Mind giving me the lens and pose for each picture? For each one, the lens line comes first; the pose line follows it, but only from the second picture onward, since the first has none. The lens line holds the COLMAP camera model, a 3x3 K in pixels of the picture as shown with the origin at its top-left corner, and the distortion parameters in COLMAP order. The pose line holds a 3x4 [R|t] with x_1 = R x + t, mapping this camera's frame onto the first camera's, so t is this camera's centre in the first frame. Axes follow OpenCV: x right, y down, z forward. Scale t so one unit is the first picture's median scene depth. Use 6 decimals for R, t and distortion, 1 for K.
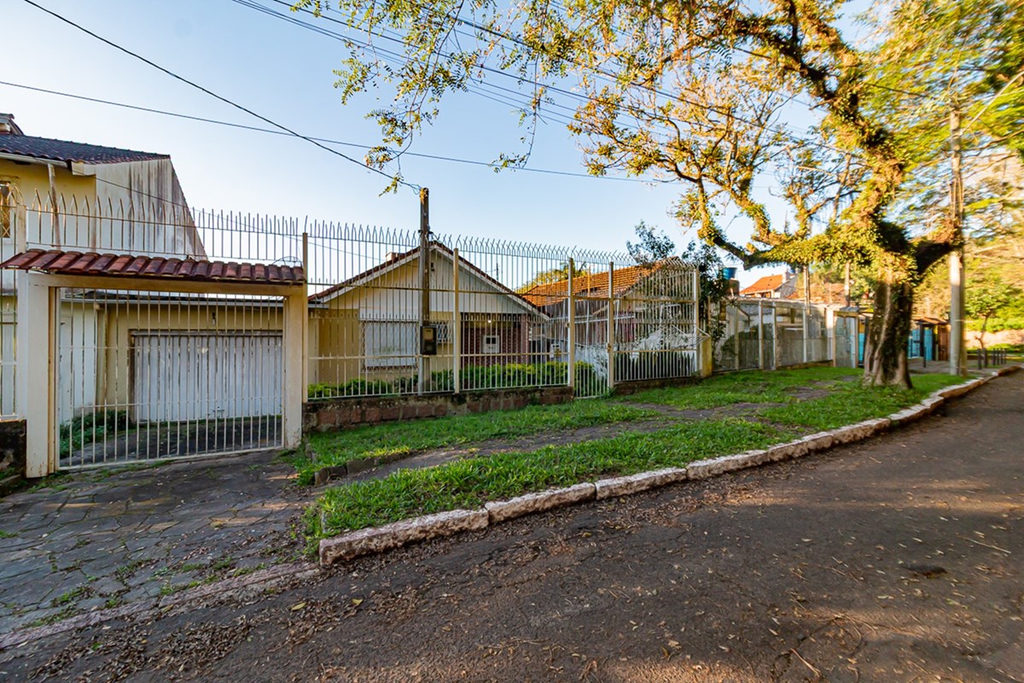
lens RADIAL K [[442.4, 0, 505.2], [0, 442.4, 335.1], [0, 0, 1]] dist [0.015967, -0.000016]
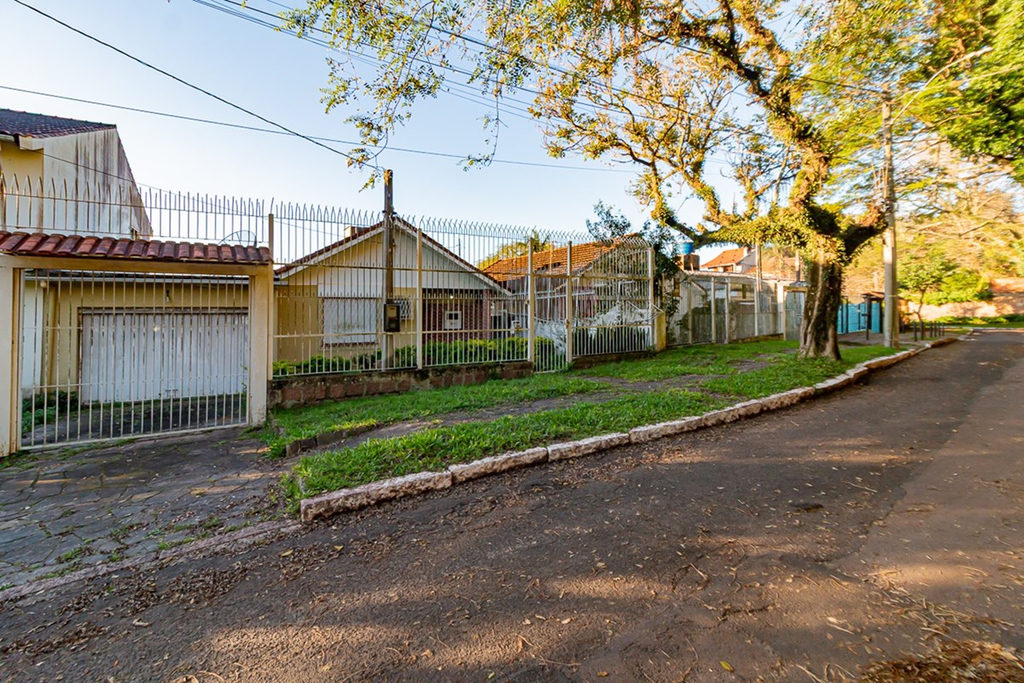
lens RADIAL K [[475.7, 0, 513.1], [0, 475.7, 298.9], [0, 0, 1]] dist [0.017490, 0.000026]
pose [[0.995417, 0.001884, 0.095608, 0.000493], [-0.000233, 0.999851, -0.017268, -0.013309], [-0.095626, 0.017167, 0.995269, -0.130429]]
